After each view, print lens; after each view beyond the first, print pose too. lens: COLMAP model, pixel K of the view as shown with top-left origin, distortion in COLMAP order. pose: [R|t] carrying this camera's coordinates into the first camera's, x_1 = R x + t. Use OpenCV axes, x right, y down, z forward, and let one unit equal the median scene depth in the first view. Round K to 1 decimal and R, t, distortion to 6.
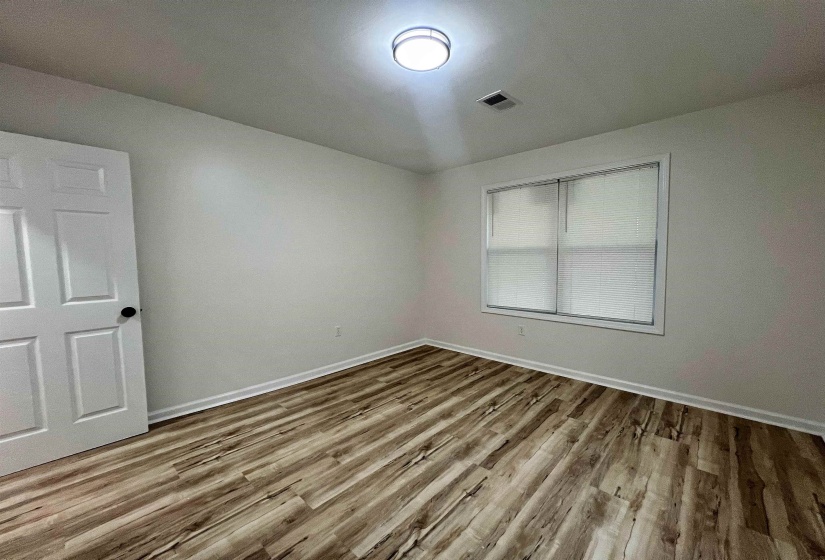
lens RADIAL K [[324.6, 0, 416.0], [0, 324.6, 282.3], [0, 0, 1]] dist [-0.000057, 0.000142]
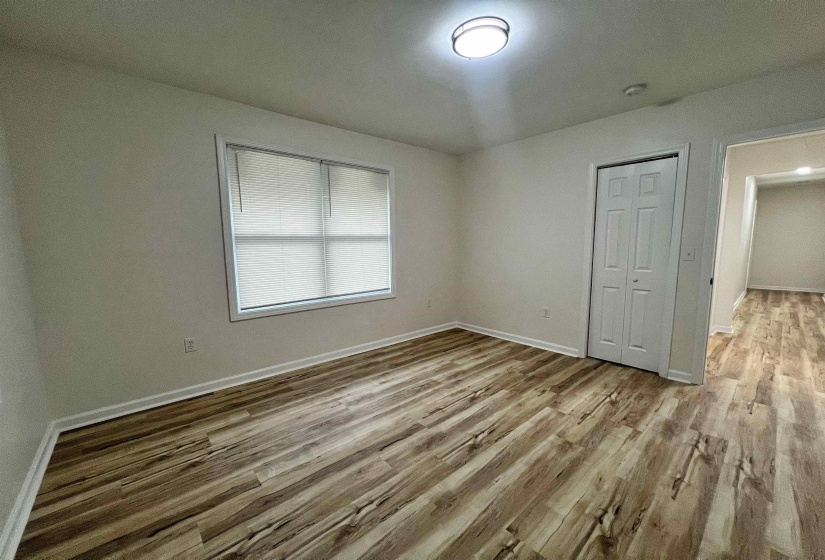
lens RADIAL K [[324.6, 0, 416.0], [0, 324.6, 282.3], [0, 0, 1]] dist [-0.000057, 0.000142]
pose [[-0.995087, 0.004838, 0.098888, 0.105210], [0.024150, 0.980497, 0.195045, -0.133085], [-0.096016, 0.196475, -0.975796, 1.862974]]
